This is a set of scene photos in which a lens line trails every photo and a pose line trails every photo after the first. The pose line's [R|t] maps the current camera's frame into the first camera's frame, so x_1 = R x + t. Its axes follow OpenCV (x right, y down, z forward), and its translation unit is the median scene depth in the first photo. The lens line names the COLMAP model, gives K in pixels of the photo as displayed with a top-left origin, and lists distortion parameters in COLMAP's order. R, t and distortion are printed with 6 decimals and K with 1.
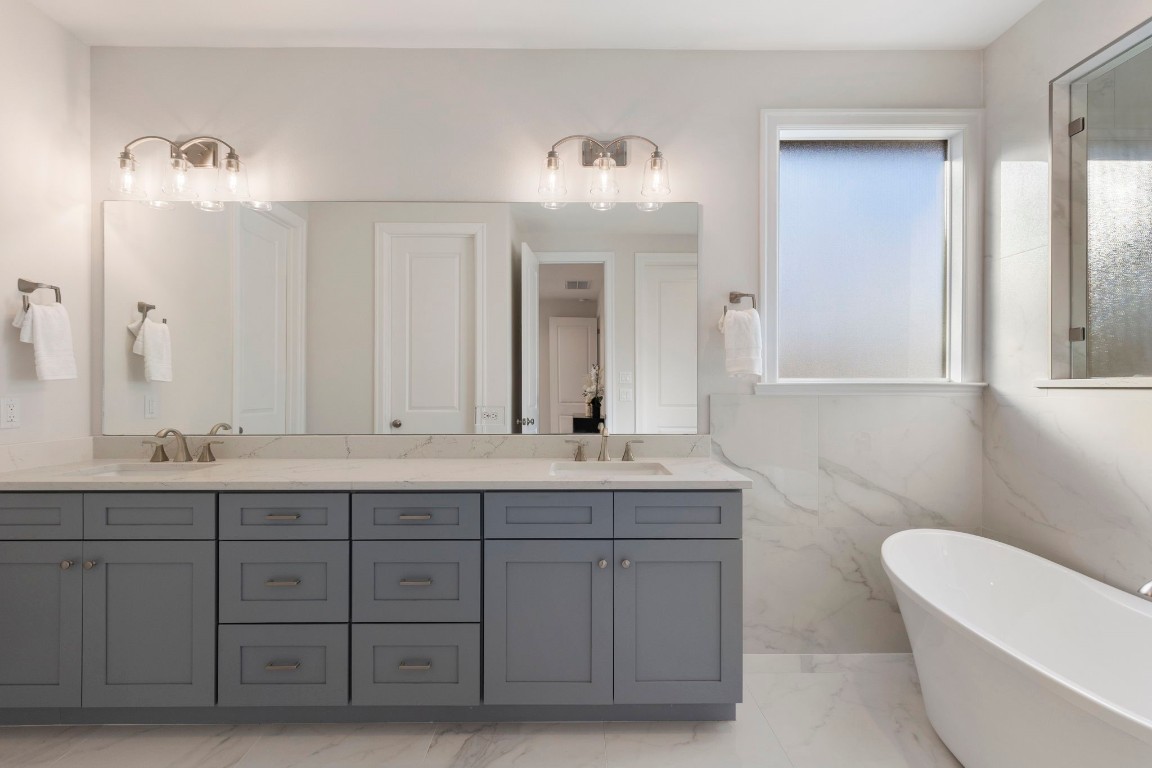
lens RADIAL K [[526.7, 0, 576.0], [0, 526.7, 384.0], [0, 0, 1]] dist [0.007782, -0.000241]
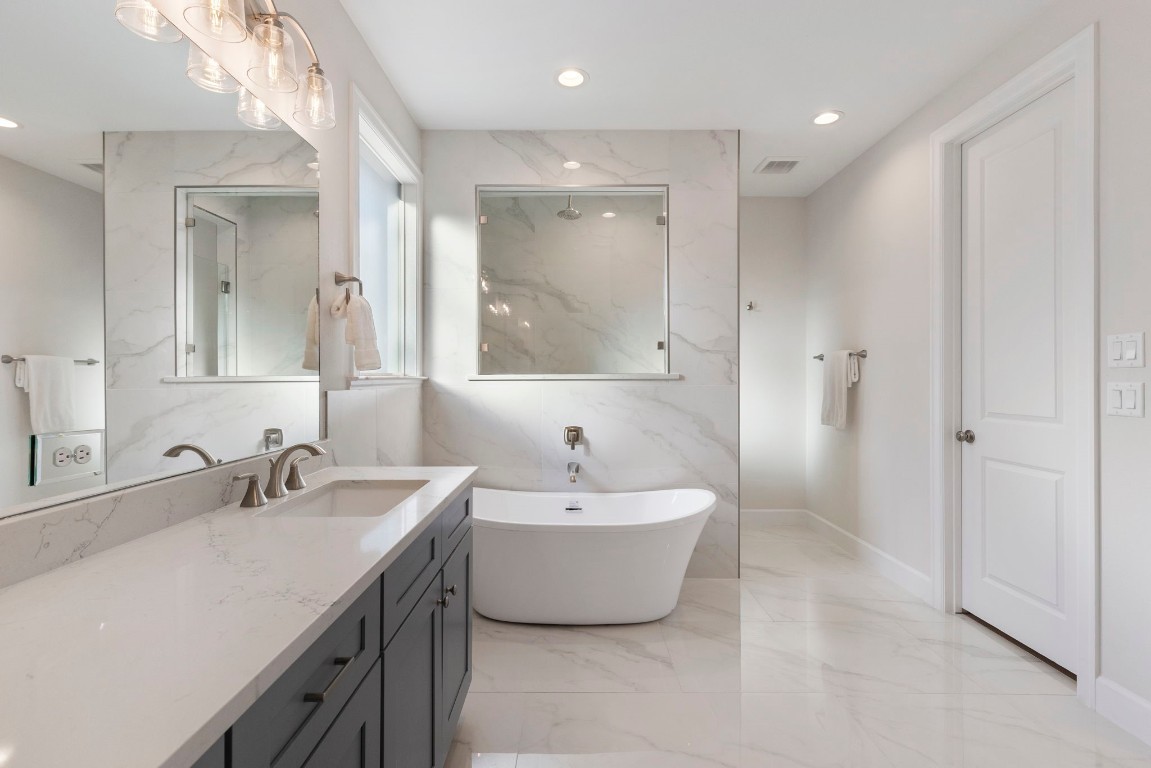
lens RADIAL K [[523.7, 0, 573.2], [0, 523.7, 377.6], [0, 0, 1]] dist [0.009420, -0.000395]
pose [[0.012833, 0.000163, 0.999918, -0.577989], [-0.000494, 1.000000, -0.000157, -0.000388], [-0.999918, -0.000492, 0.012833, 0.615206]]
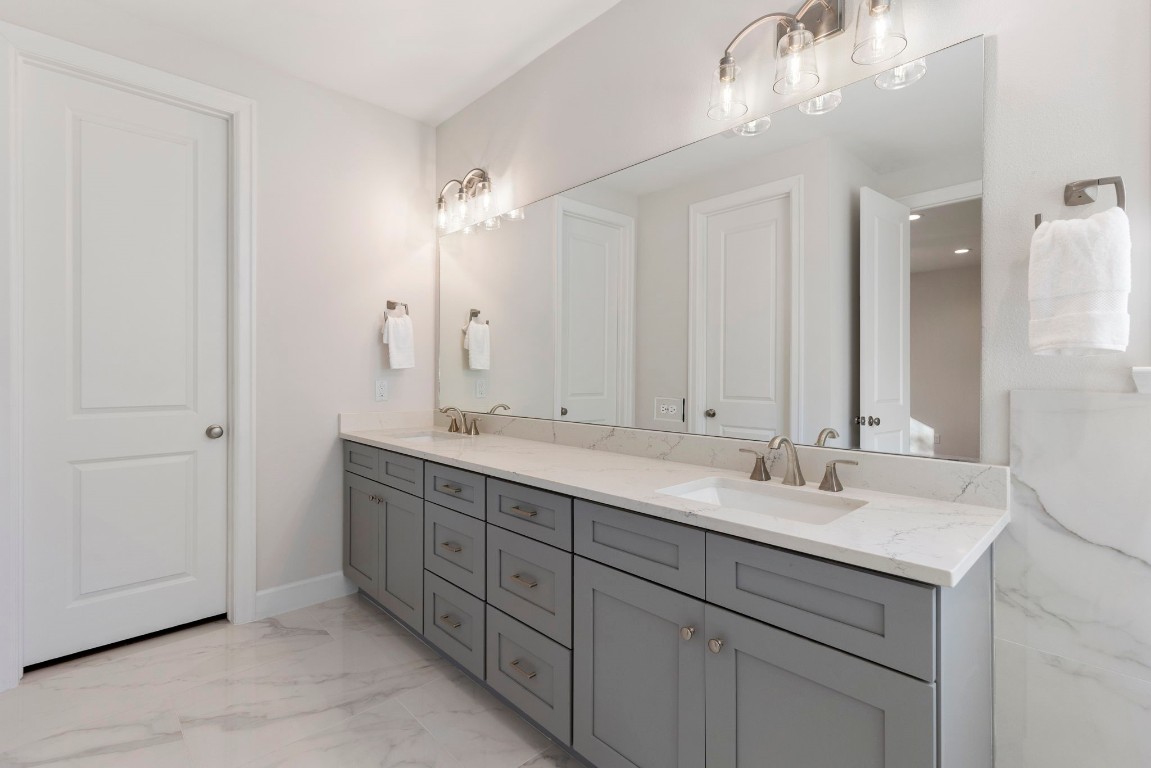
lens RADIAL K [[531.3, 0, 575.3], [0, 531.3, 371.8], [0, 0, 1]] dist [0.008712, -0.000057]
pose [[0.682001, -0.000974, -0.731351, 0.354492], [0.001191, 0.999999, -0.000221, 0.001395], [0.731351, -0.000720, 0.682001, 0.326162]]
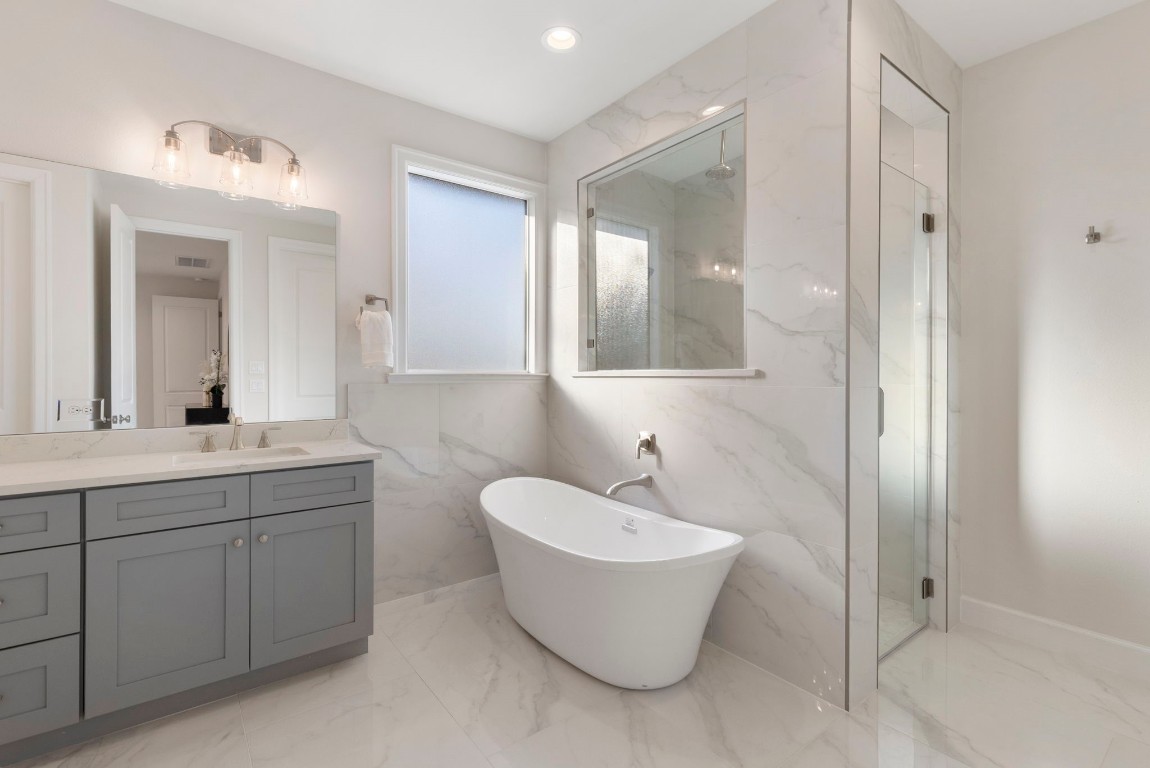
lens RADIAL K [[523.3, 0, 572.7], [0, 523.3, 377.6], [0, 0, 1]] dist [0.009420, -0.000395]
pose [[0.800915, -0.002483, 0.598772, -0.034073], [-0.001504, 0.999980, 0.006159, -0.000236], [-0.598776, -0.005833, 0.800896, -0.197011]]
